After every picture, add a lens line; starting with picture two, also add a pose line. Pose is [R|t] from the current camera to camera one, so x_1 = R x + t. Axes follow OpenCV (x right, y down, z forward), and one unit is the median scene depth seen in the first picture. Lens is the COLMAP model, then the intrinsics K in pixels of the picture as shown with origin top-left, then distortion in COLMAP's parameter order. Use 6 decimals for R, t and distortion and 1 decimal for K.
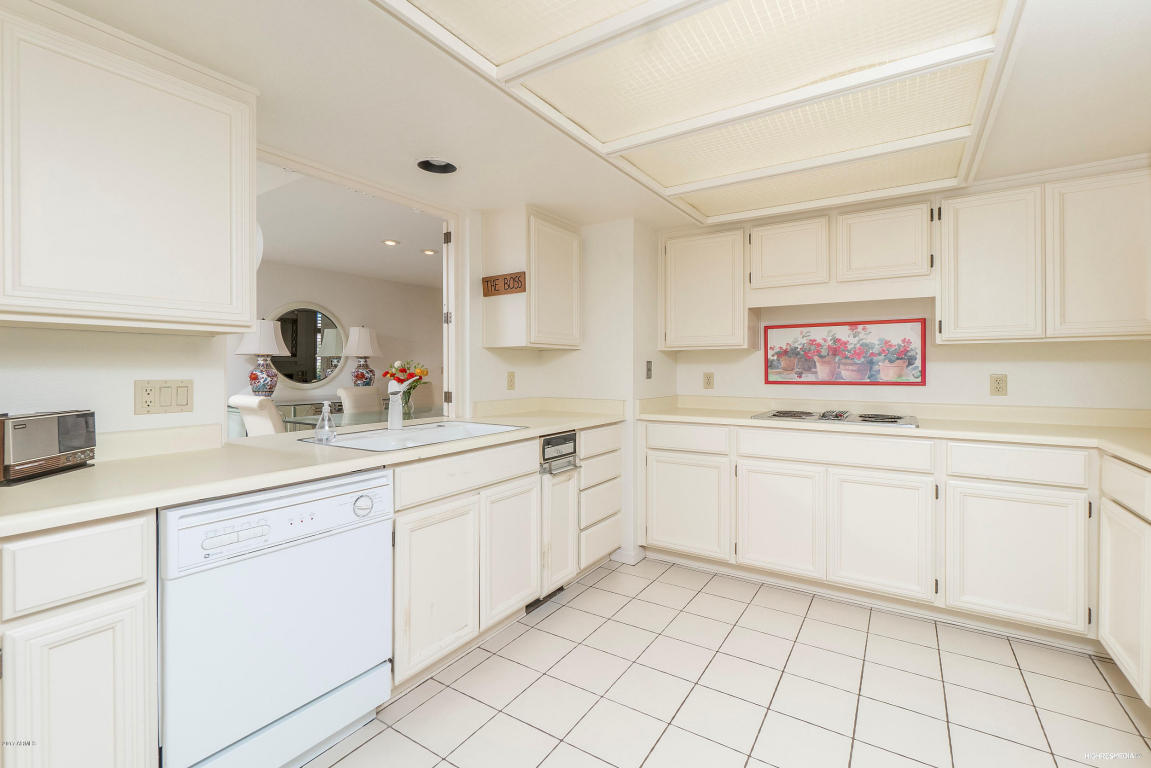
lens RADIAL K [[494.4, 0, 571.4], [0, 494.4, 374.3], [0, 0, 1]] dist [0.006196, -0.000146]
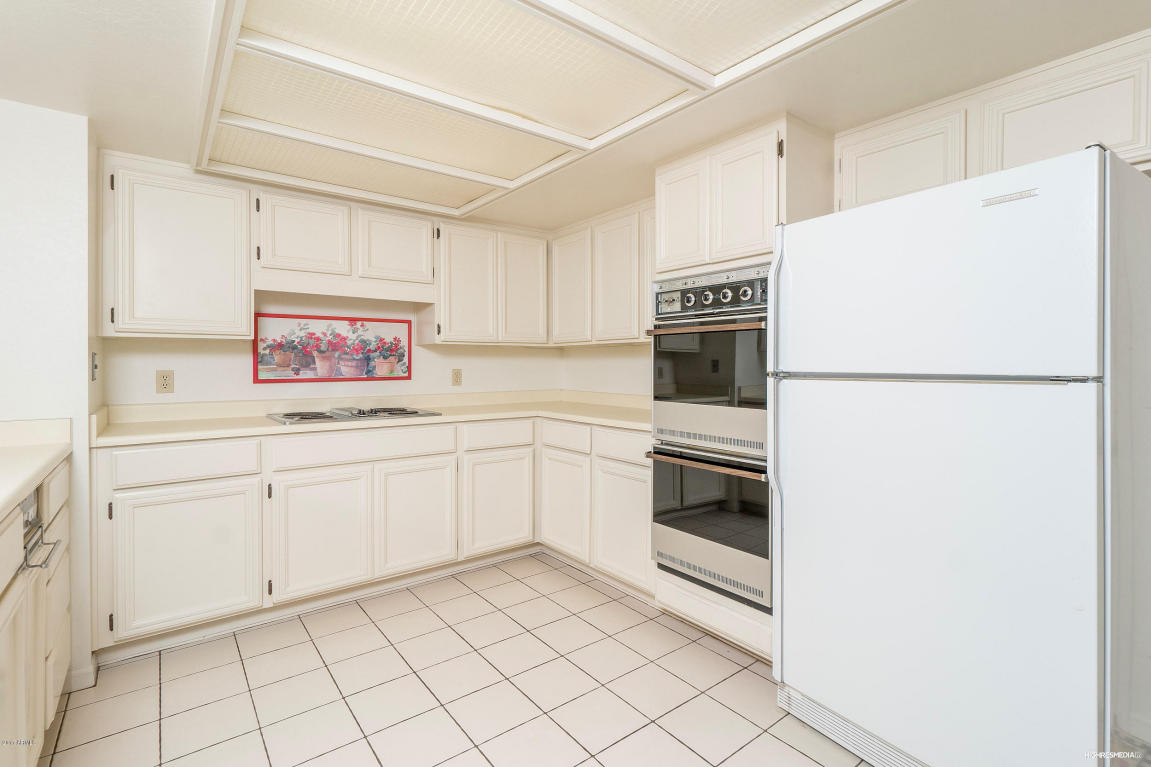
lens RADIAL K [[553.7, 0, 576.4], [0, 553.7, 371.7], [0, 0, 1]] dist [0.003602, 0.000279]
pose [[0.334578, -0.011565, 0.942297, -0.324678], [0.012032, 0.999896, 0.007999, -0.000789], [-0.942291, 0.008661, 0.334682, 0.206543]]
